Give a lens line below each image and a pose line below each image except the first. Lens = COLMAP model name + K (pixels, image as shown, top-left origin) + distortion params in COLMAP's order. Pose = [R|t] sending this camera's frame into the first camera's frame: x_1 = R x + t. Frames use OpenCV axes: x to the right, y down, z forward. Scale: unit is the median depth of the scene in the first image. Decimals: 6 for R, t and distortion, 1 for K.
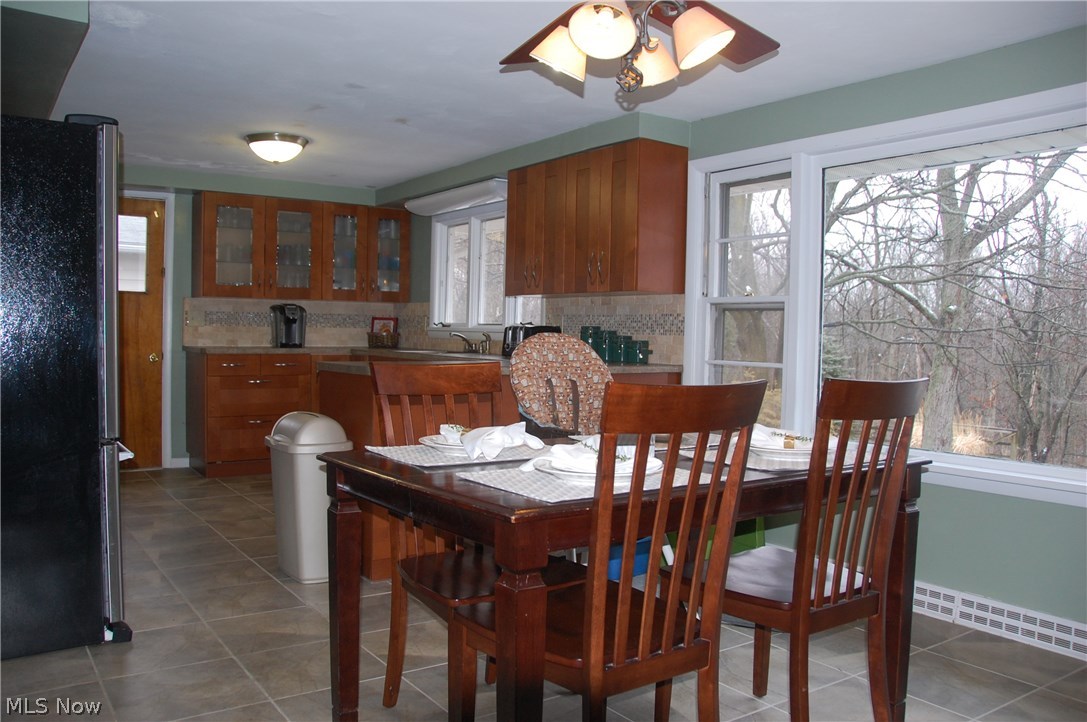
lens RADIAL K [[871.2, 0, 542.9], [0, 871.2, 363.1], [0, 0, 1]] dist [-0.005234, -0.001205]
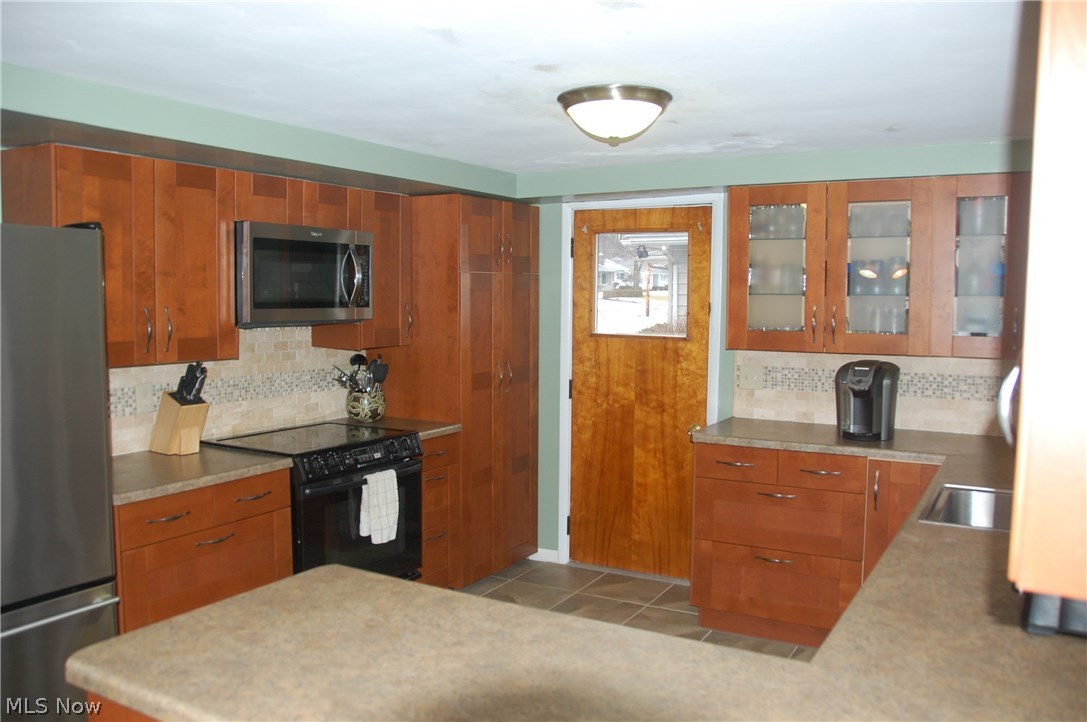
lens RADIAL K [[871.2, 0, 543.4], [0, 871.2, 358.3], [0, 0, 1]] dist [-0.005234, -0.001205]
pose [[0.428513, 0.063027, -0.901335, 0.135562], [-0.026798, 0.998012, 0.057047, -0.099971], [0.903138, -0.000291, 0.429350, 0.569927]]
